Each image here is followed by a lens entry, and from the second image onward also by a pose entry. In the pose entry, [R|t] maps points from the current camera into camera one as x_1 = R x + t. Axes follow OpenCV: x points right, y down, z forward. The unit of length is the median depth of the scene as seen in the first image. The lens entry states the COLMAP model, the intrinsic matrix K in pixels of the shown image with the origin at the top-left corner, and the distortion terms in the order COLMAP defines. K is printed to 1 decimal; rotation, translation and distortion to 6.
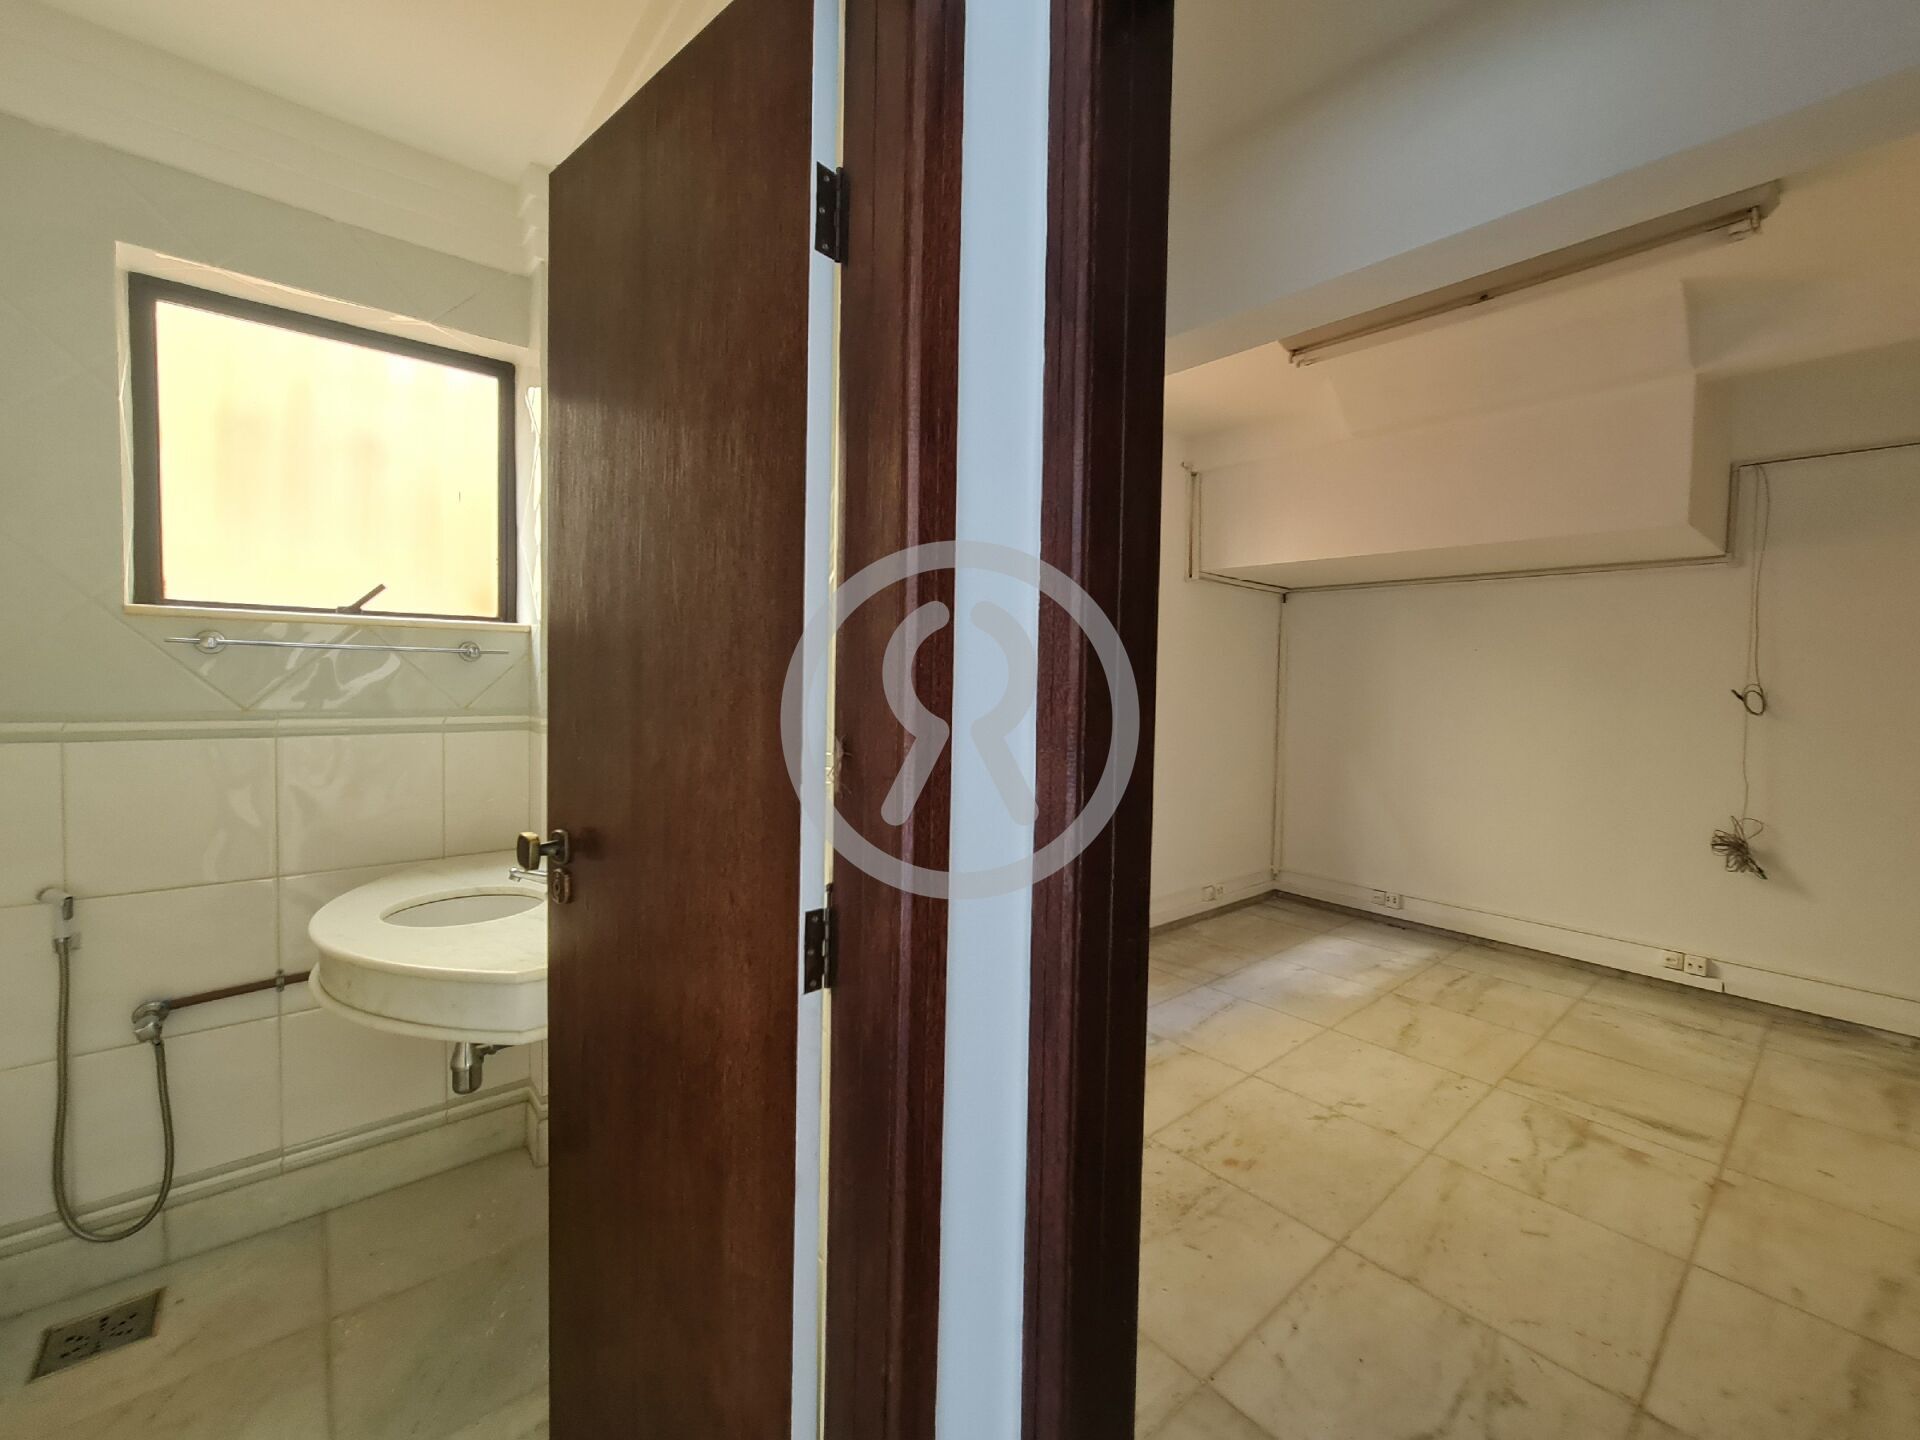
lens RADIAL K [[781.3, 0, 965.2], [0, 781.3, 709.7], [0, 0, 1]] dist [-0.001956, 0.000943]
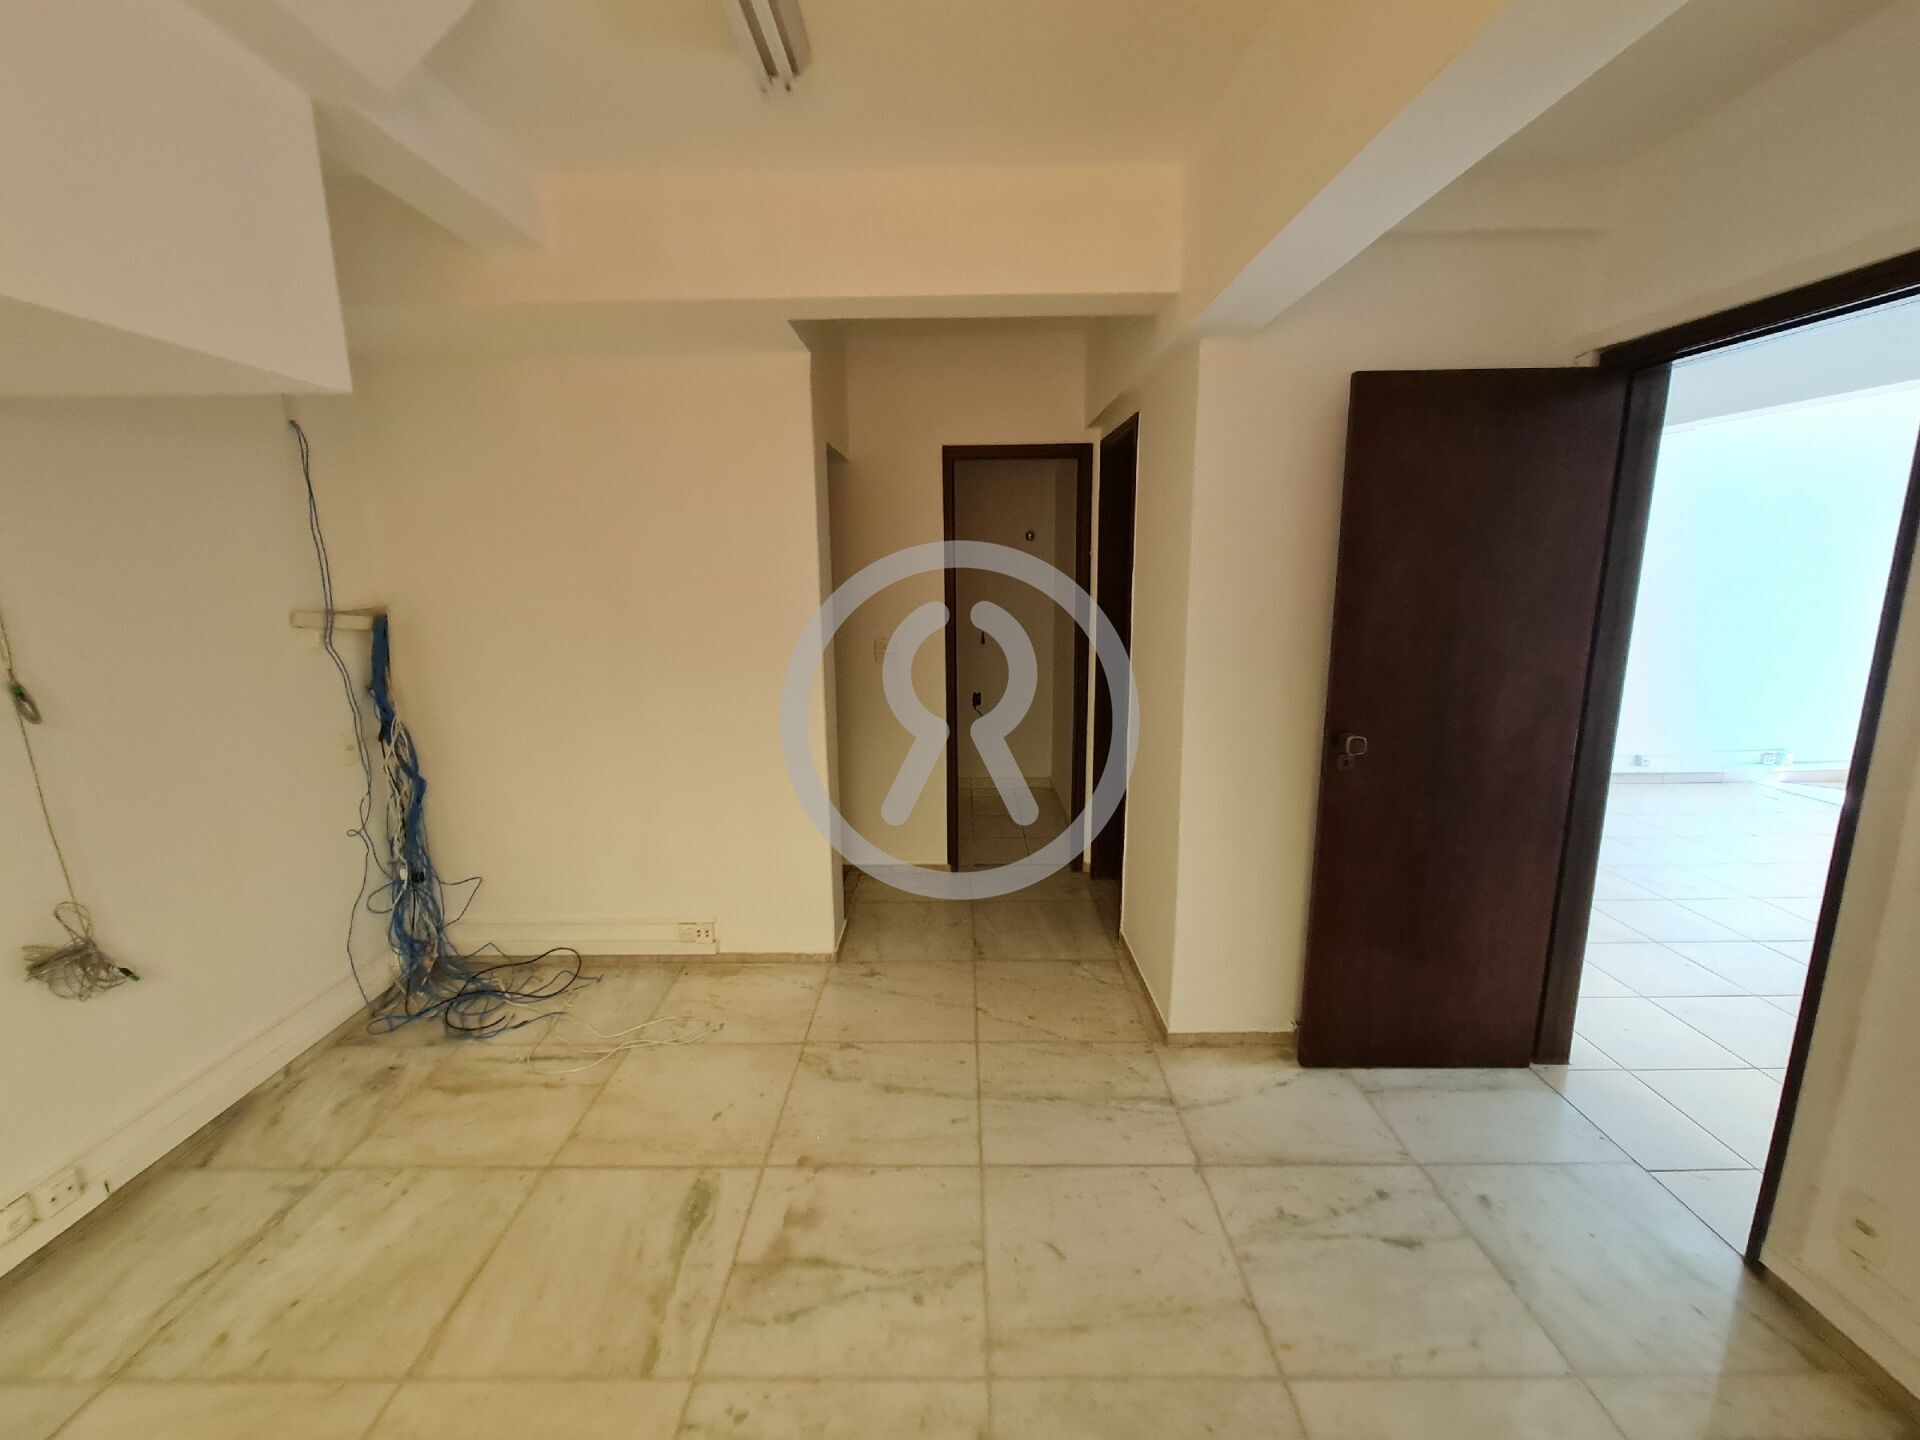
lens RADIAL K [[781.3, 0, 947.5], [0, 781.3, 719.1], [0, 0, 1]] dist [-0.001956, 0.000943]
pose [[-0.755219, -0.141100, 0.640105, 0.246952], [0.019568, 0.971267, 0.237185, -0.151421], [-0.655180, 0.191652, -0.730759, 1.323550]]
